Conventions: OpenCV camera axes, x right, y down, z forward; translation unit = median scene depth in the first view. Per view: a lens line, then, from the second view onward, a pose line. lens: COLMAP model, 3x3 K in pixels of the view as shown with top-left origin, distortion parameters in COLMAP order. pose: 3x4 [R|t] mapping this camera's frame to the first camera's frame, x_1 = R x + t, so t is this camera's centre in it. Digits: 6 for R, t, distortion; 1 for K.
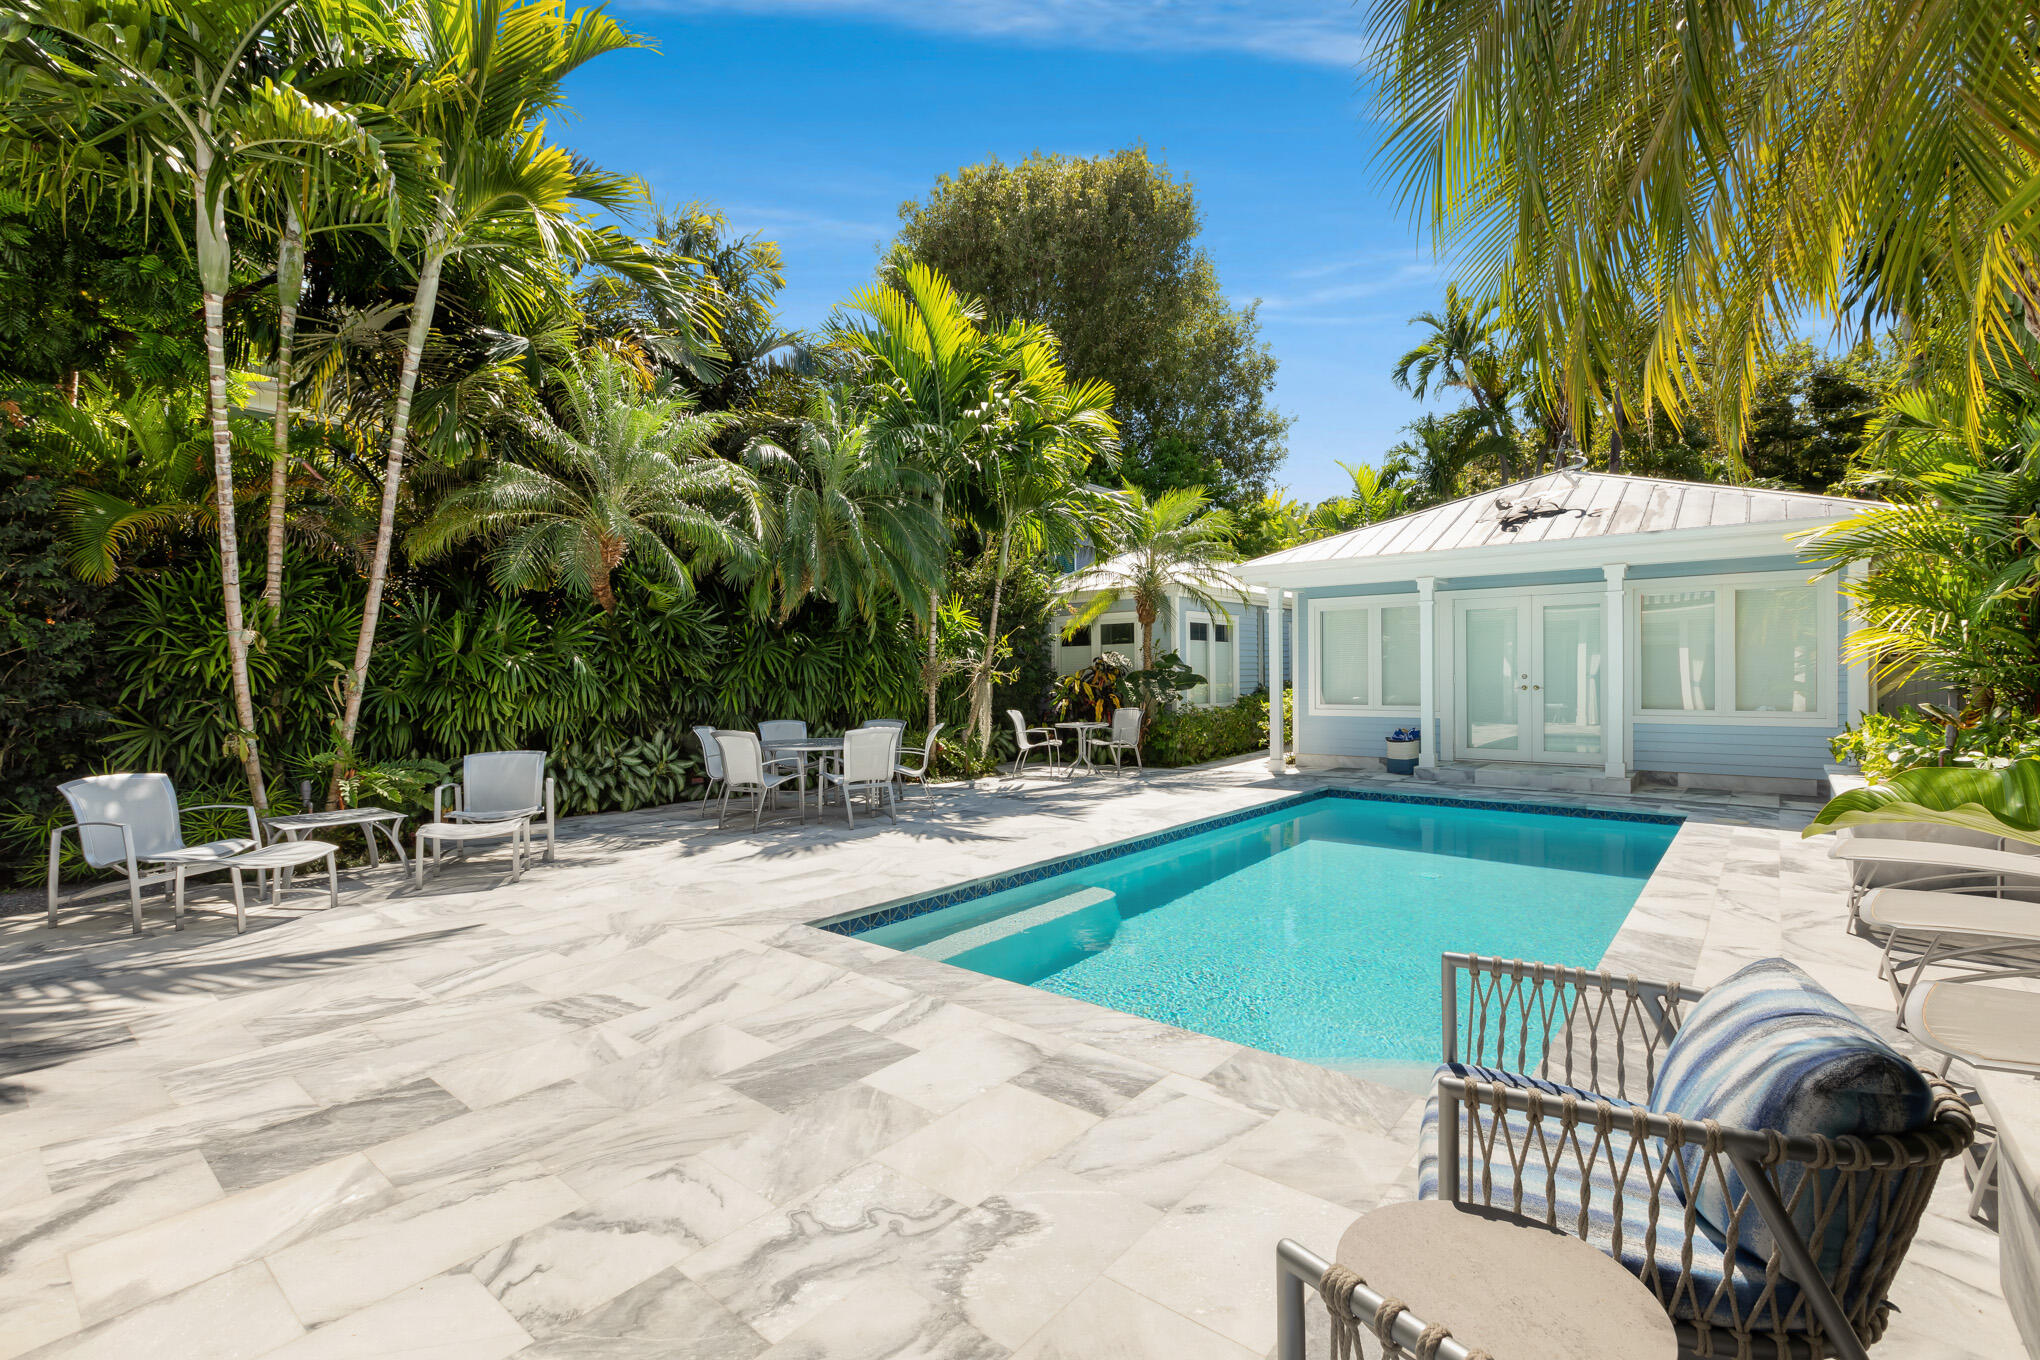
lens RADIAL K [[912.7, 0, 1025.3], [0, 912.7, 673.8], [0, 0, 1]] dist [0.005293, -0.000868]
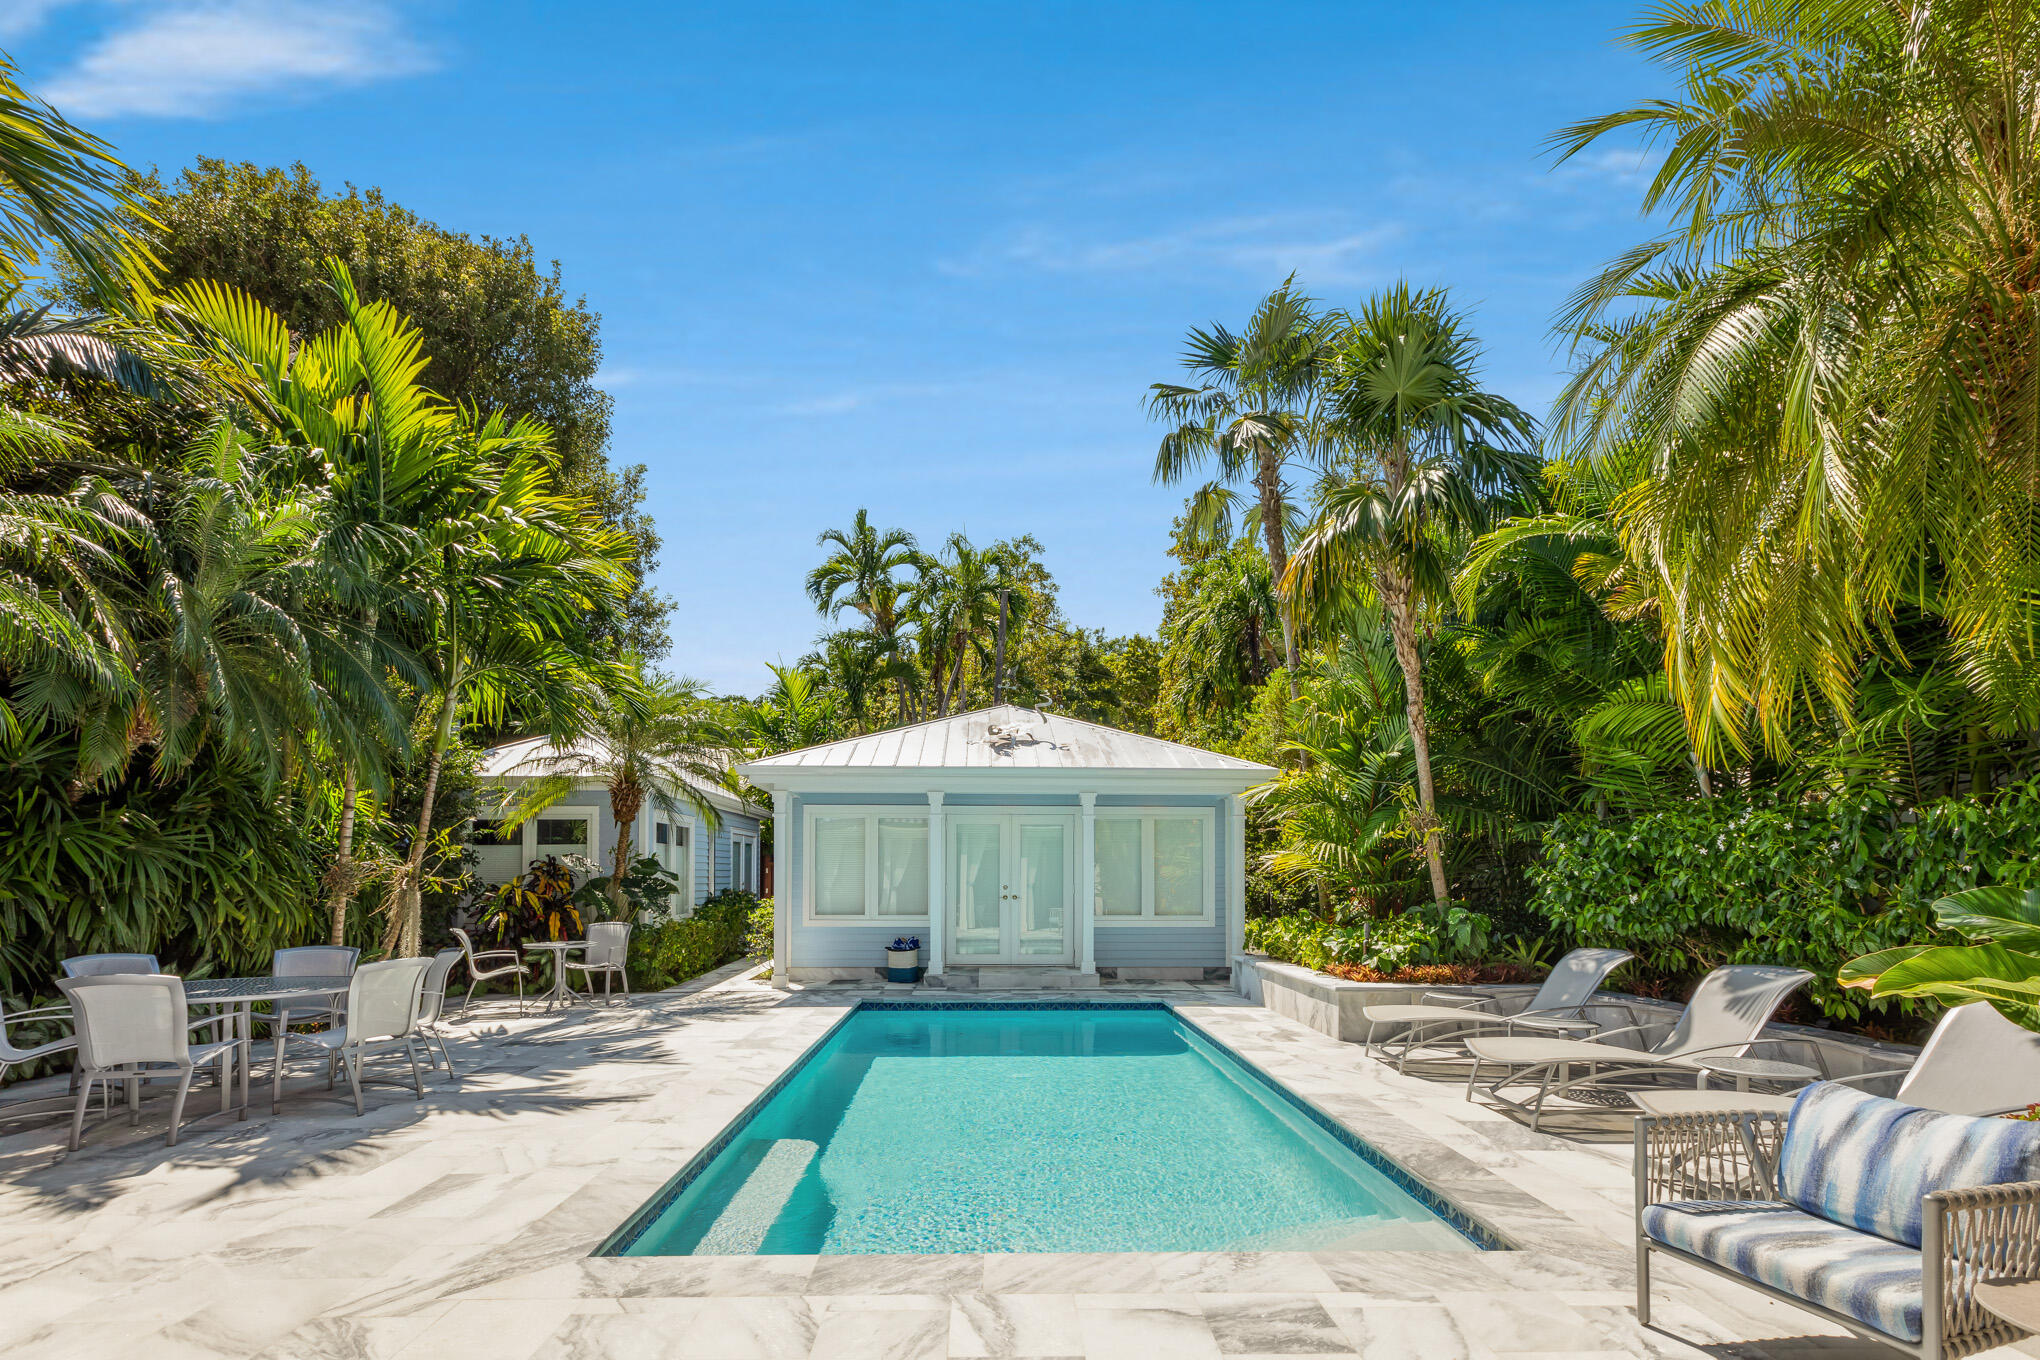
lens RADIAL K [[957.0, 0, 1028.4], [0, 957.0, 864.9], [0, 0, 1]] dist [-0.004808, -0.001529]
pose [[0.751025, 0.021002, 0.659940, -0.184633], [-0.009679, 0.999737, -0.020801, -0.000352], [-0.660203, 0.009235, 0.751030, 0.102801]]
